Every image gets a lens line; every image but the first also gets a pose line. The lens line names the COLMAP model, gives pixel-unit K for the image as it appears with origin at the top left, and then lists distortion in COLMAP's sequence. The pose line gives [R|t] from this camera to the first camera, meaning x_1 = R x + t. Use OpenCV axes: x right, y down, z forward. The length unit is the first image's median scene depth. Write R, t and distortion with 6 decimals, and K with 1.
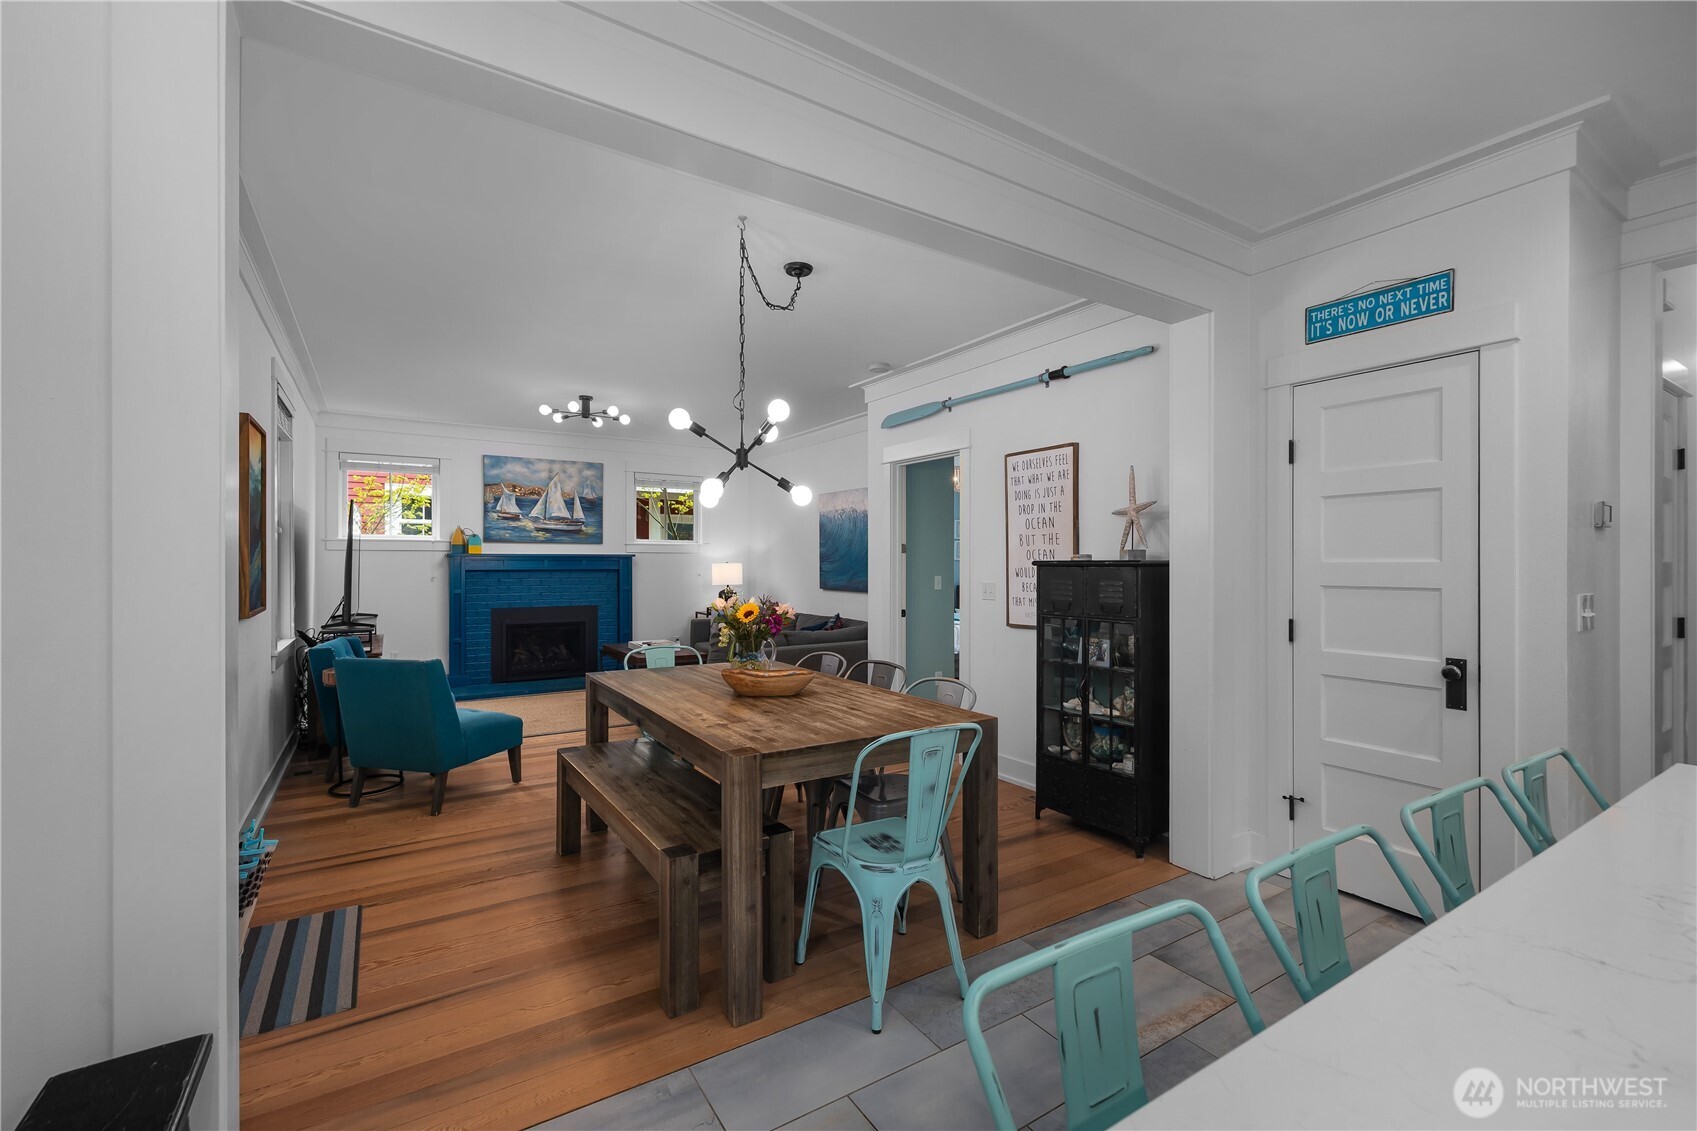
lens RADIAL K [[732.6, 0, 819.6], [0, 732.6, 566.5], [0, 0, 1]] dist [0.000806, 0.000190]
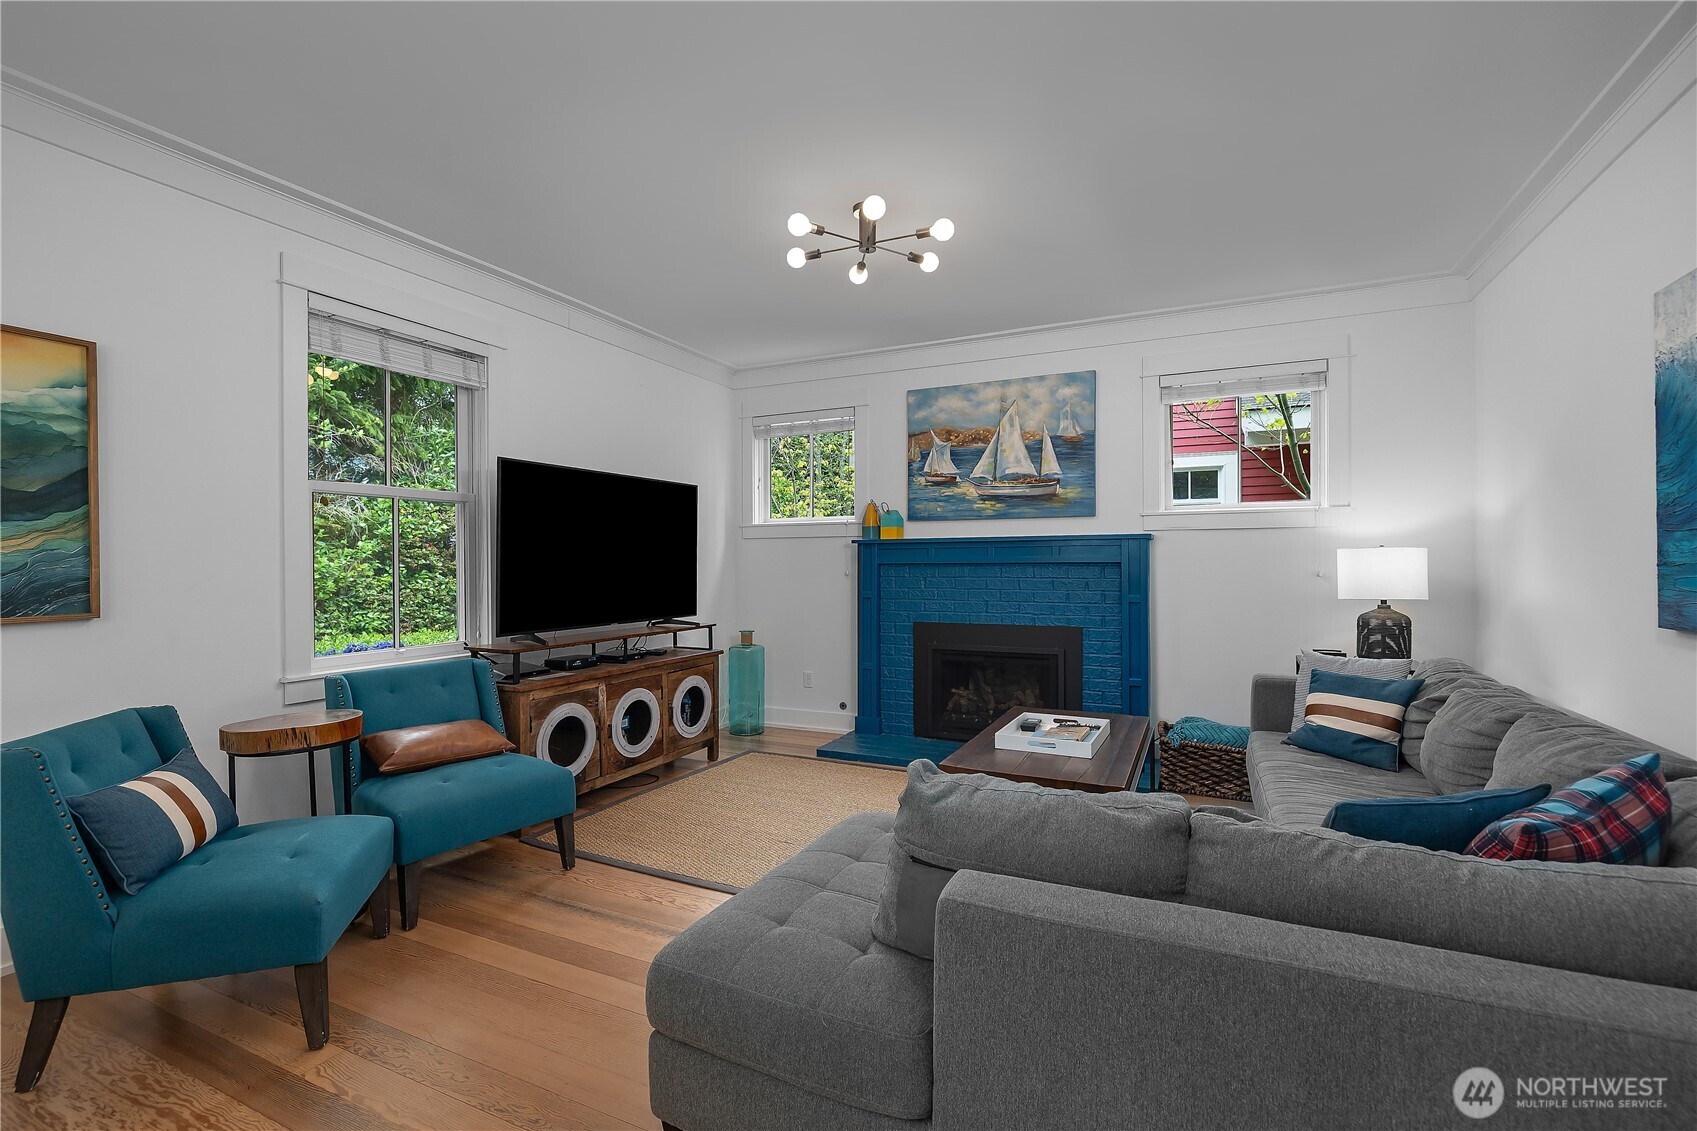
lens RADIAL K [[732.6, 0, 835.9], [0, 732.6, 565.5], [0, 0, 1]] dist [0.000806, 0.000190]
pose [[0.563260, 0.000080, -0.826279, 0.053572], [-0.001833, 0.999998, -0.001152, 0.007355], [0.826277, 0.002163, 0.563259, 0.561328]]
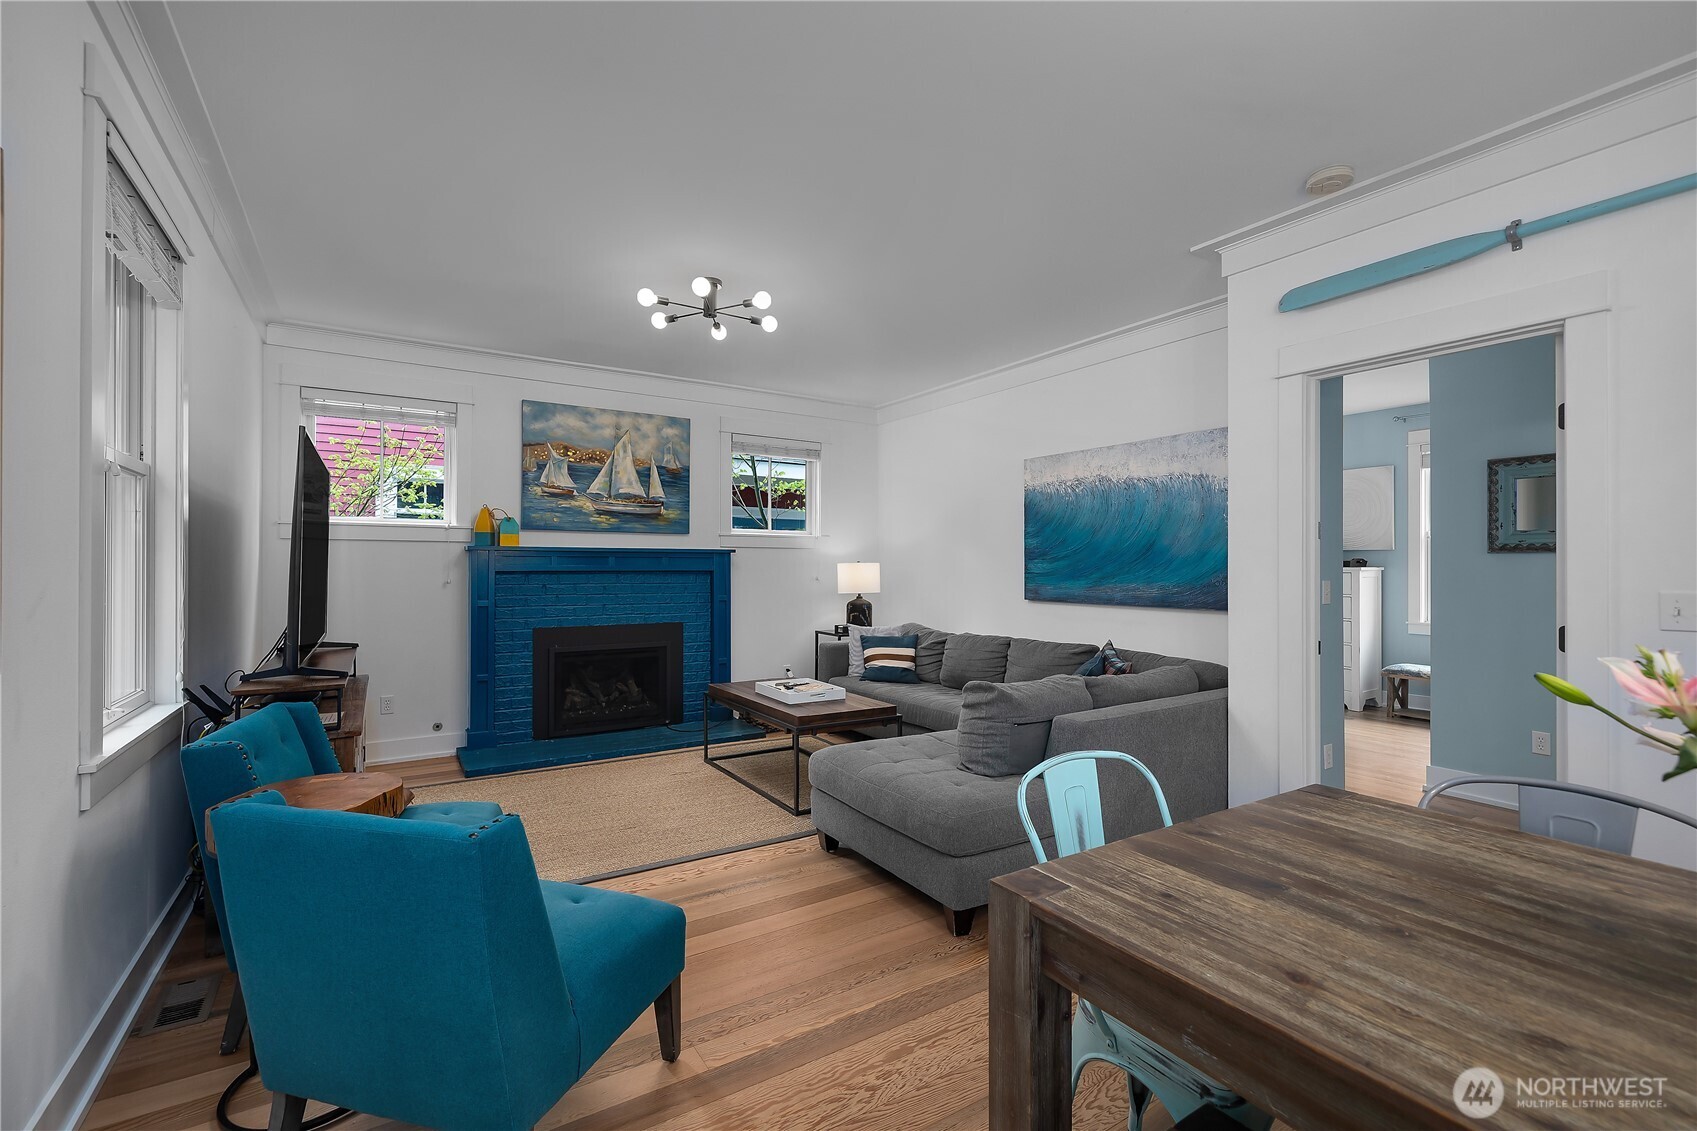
lens RADIAL K [[732.6, 0, 830.2], [0, 732.6, 567.9], [0, 0, 1]] dist [0.000806, 0.000190]
pose [[0.999850, 0.001373, 0.017282, -0.184470], [-0.001275, 0.999983, -0.005629, 0.005112], [-0.017290, 0.005606, 0.999835, 0.319161]]
